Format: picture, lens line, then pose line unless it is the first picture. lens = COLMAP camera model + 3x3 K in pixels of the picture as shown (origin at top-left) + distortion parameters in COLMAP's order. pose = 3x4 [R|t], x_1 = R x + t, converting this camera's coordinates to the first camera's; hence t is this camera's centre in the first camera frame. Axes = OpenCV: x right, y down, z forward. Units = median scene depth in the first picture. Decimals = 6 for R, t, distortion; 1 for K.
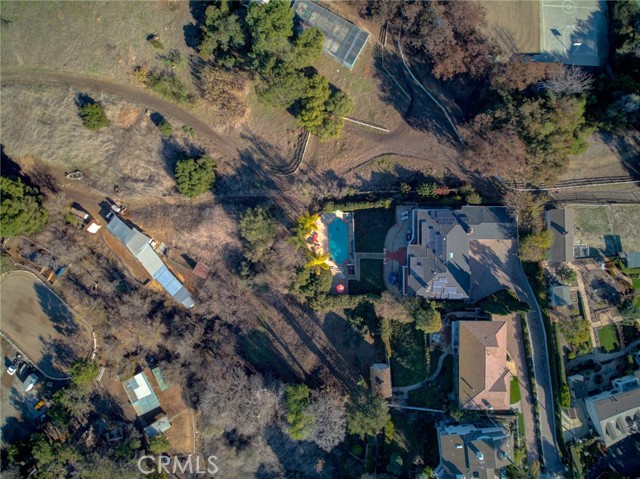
lens RADIAL K [[461.8, 0, 322.8], [0, 461.8, 241.2], [0, 0, 1]] dist [0.074322, -0.155533]
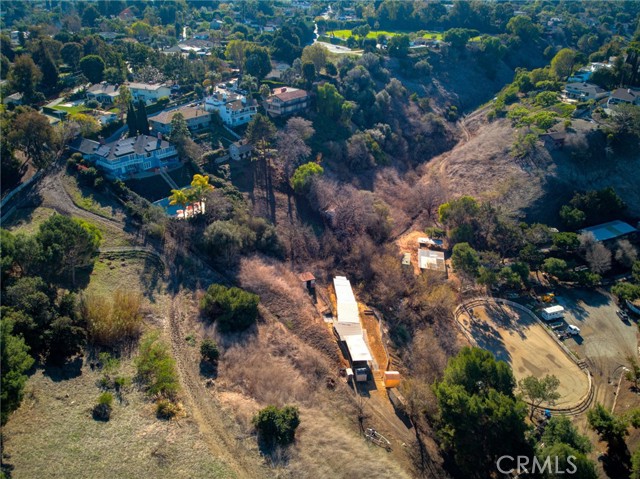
lens RADIAL K [[461.8, 0, 322.8], [0, 461.8, 241.2], [0, 0, 1]] dist [0.074322, -0.155533]
pose [[-0.795810, -0.297499, 0.527428, -0.867725], [0.605486, -0.378689, 0.699986, -0.616247], [-0.008514, 0.876407, 0.481497, 0.575537]]
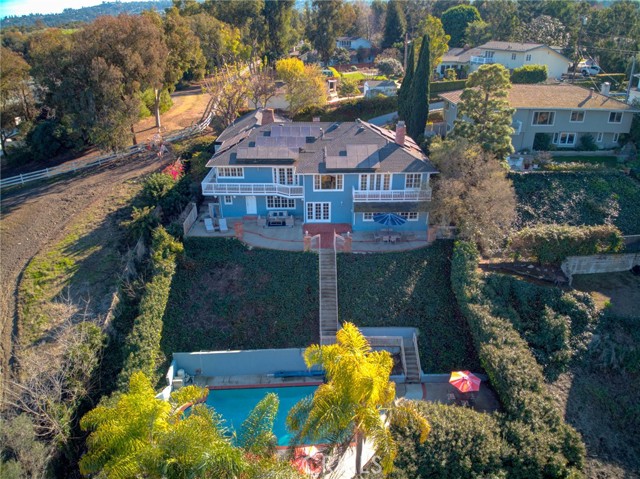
lens RADIAL K [[461.8, 0, 322.8], [0, 461.8, 241.2], [0, 0, 1]] dist [0.074322, -0.155533]
pose [[-0.020593, -0.413668, 0.910195, -0.164764], [0.999721, -0.019089, 0.013943, 0.023944], [0.011607, 0.910227, 0.413946, 0.853427]]
